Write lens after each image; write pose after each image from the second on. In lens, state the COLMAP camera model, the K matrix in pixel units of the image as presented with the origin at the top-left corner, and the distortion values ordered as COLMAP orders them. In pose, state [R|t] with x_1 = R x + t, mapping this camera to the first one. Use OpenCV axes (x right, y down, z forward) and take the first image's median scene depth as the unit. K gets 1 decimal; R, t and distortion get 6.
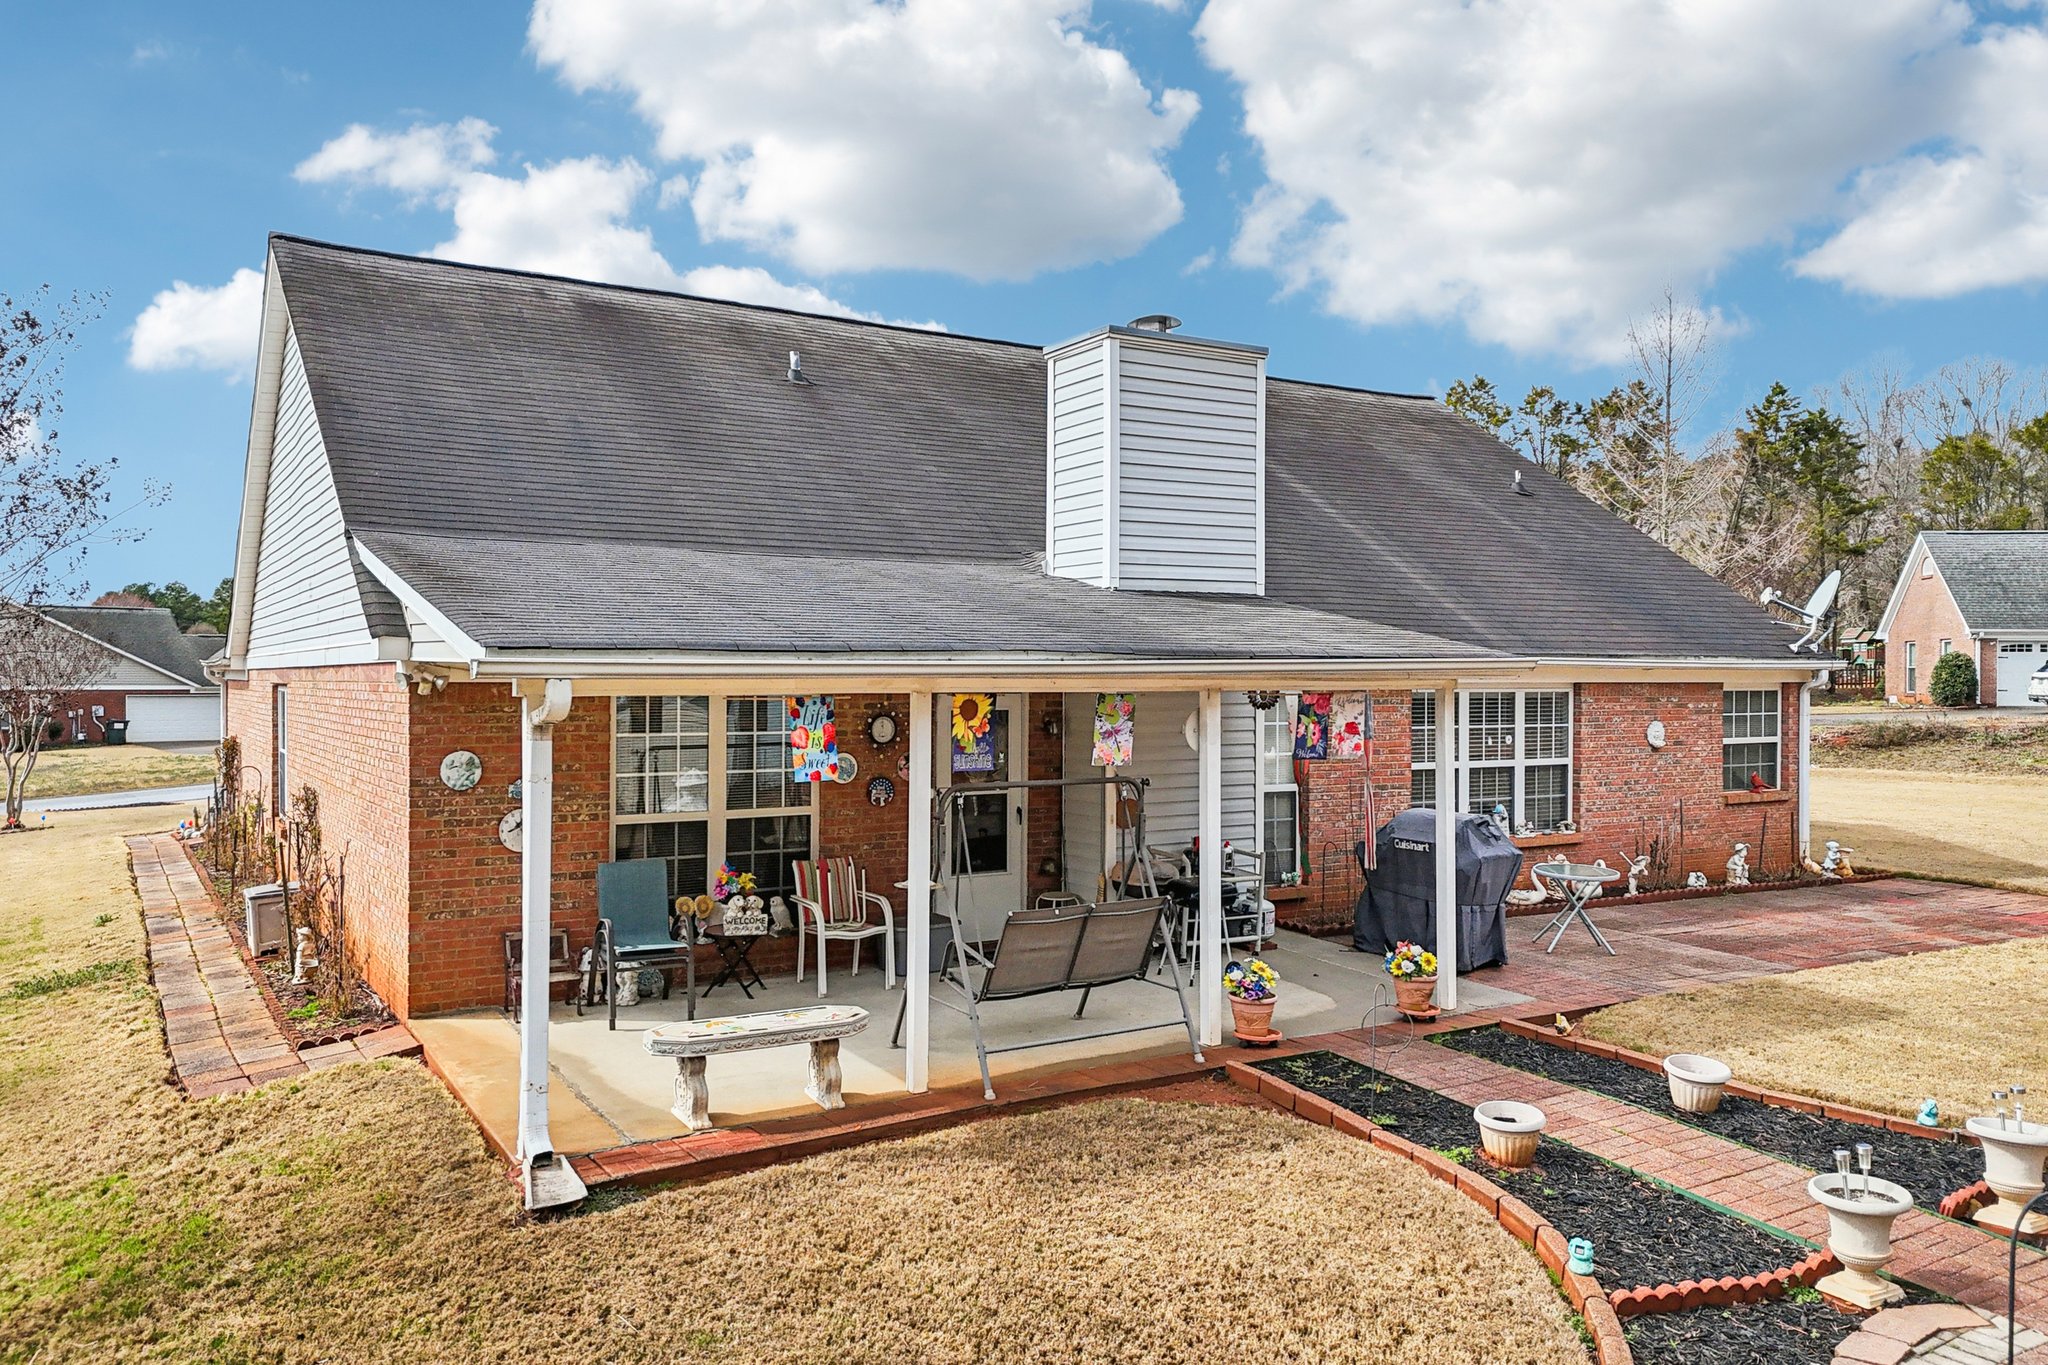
lens RADIAL K [[1531.4, 0, 1027.6], [0, 1531.4, 692.1], [0, 0, 1]] dist [0.039144, -0.039768]
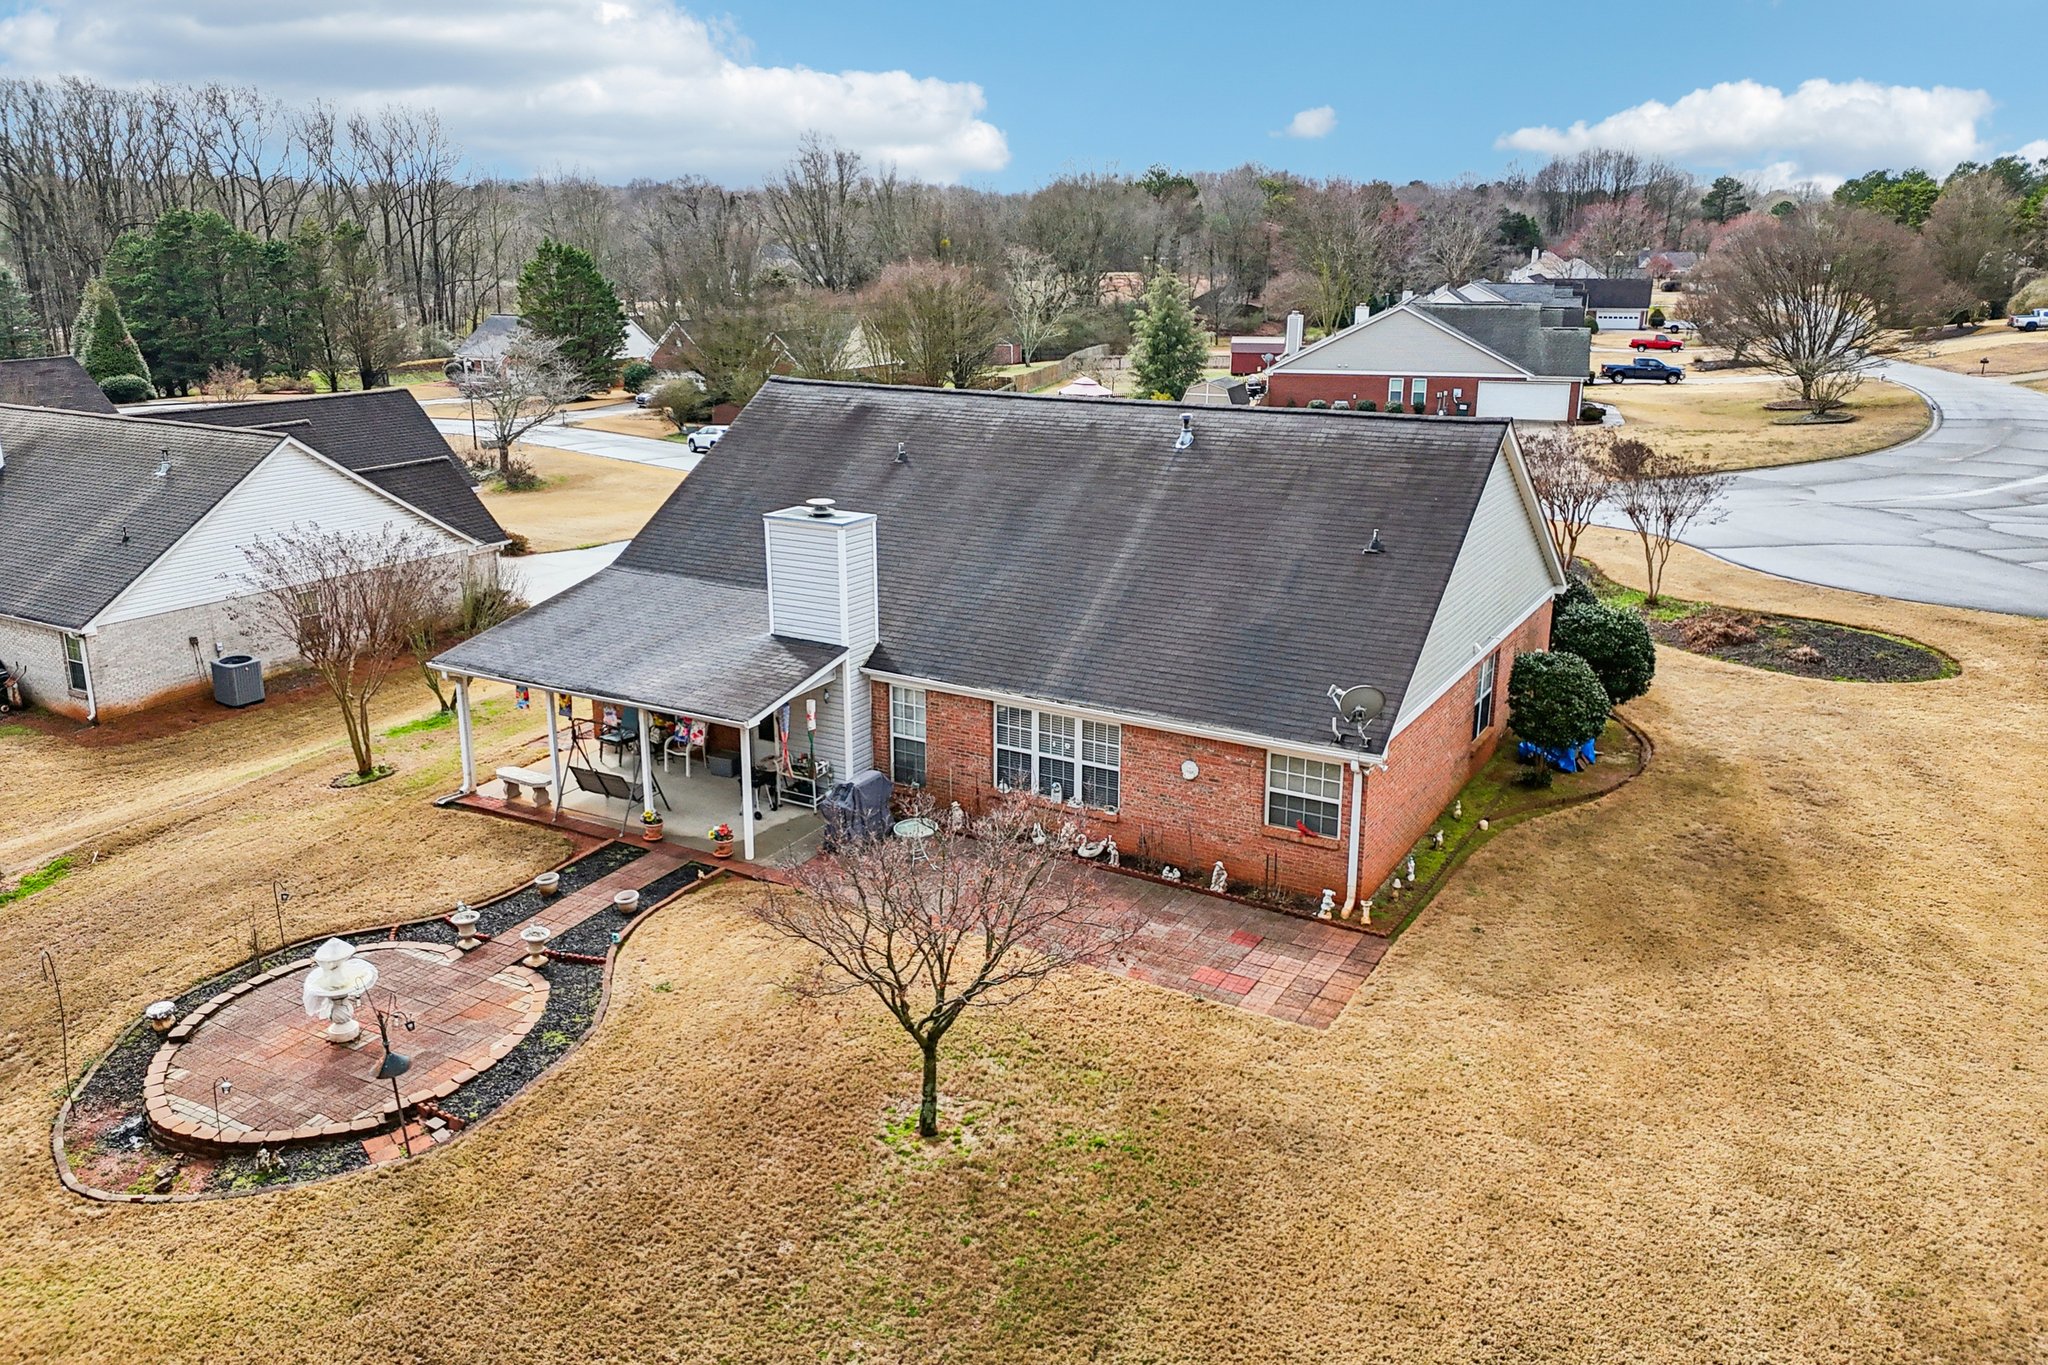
lens RADIAL K [[1531.4, 0, 1005.0], [0, 1531.4, 662.5], [0, 0, 1]] dist [0.039144, -0.039768]
pose [[0.470797, 0.235676, -0.850181, 2.537118], [-0.006033, 0.964497, 0.264024, -0.741058], [0.882221, -0.119173, 0.455504, 0.371010]]
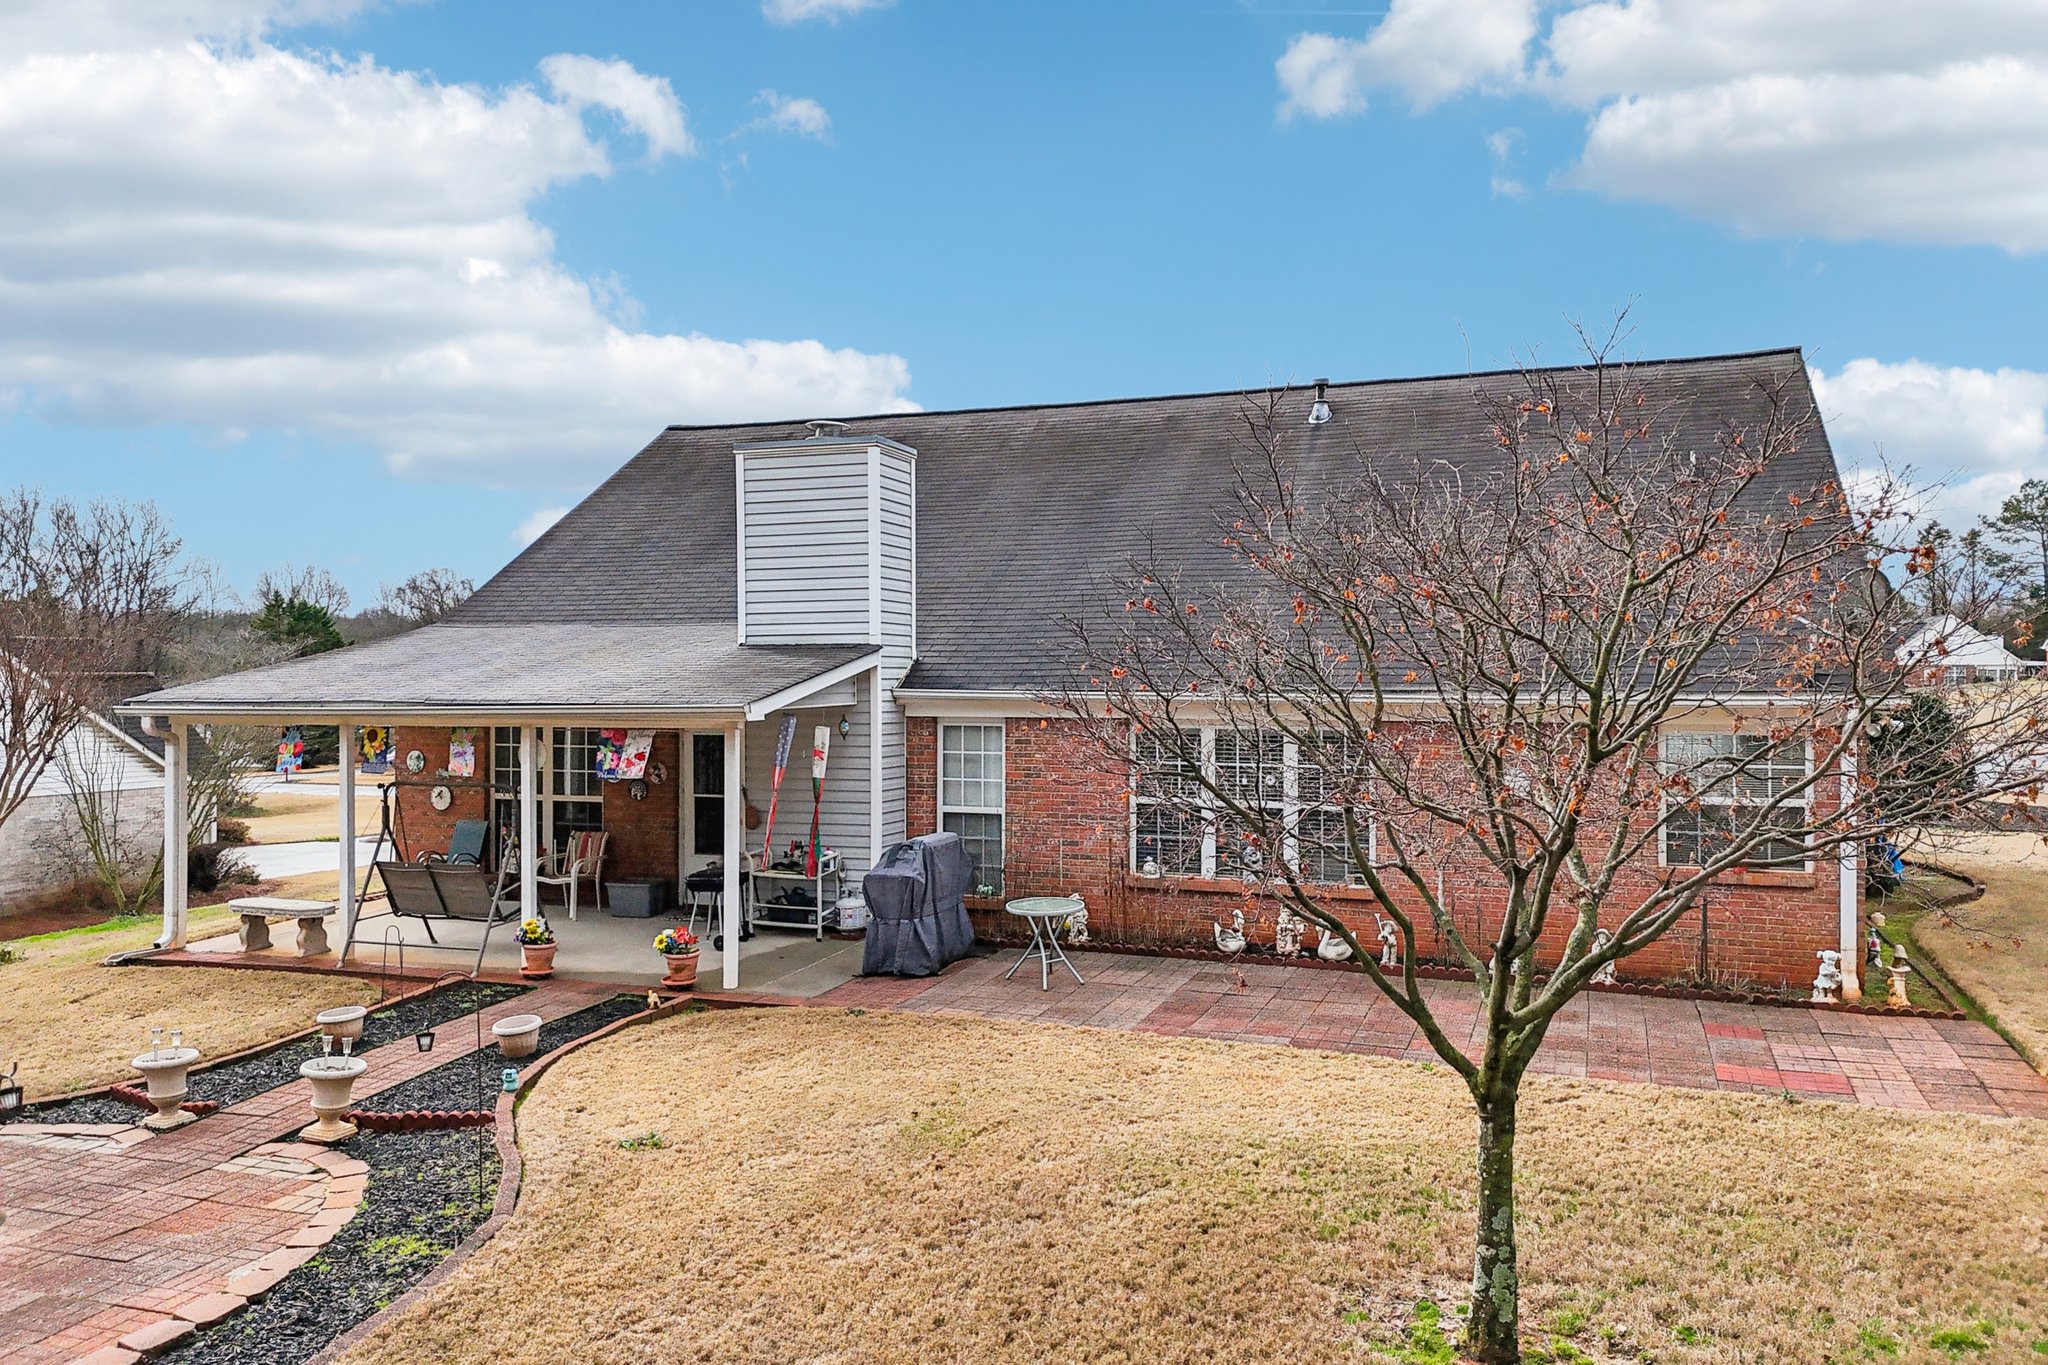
lens RADIAL K [[1531.4, 0, 997.7], [0, 1531.4, 683.9], [0, 0, 1]] dist [0.039144, -0.039768]
pose [[0.611391, 0.000107, -0.791329, 1.512448], [-0.005002, 0.999981, -0.003729, -0.037496], [0.791313, 0.006238, 0.611379, 0.460378]]
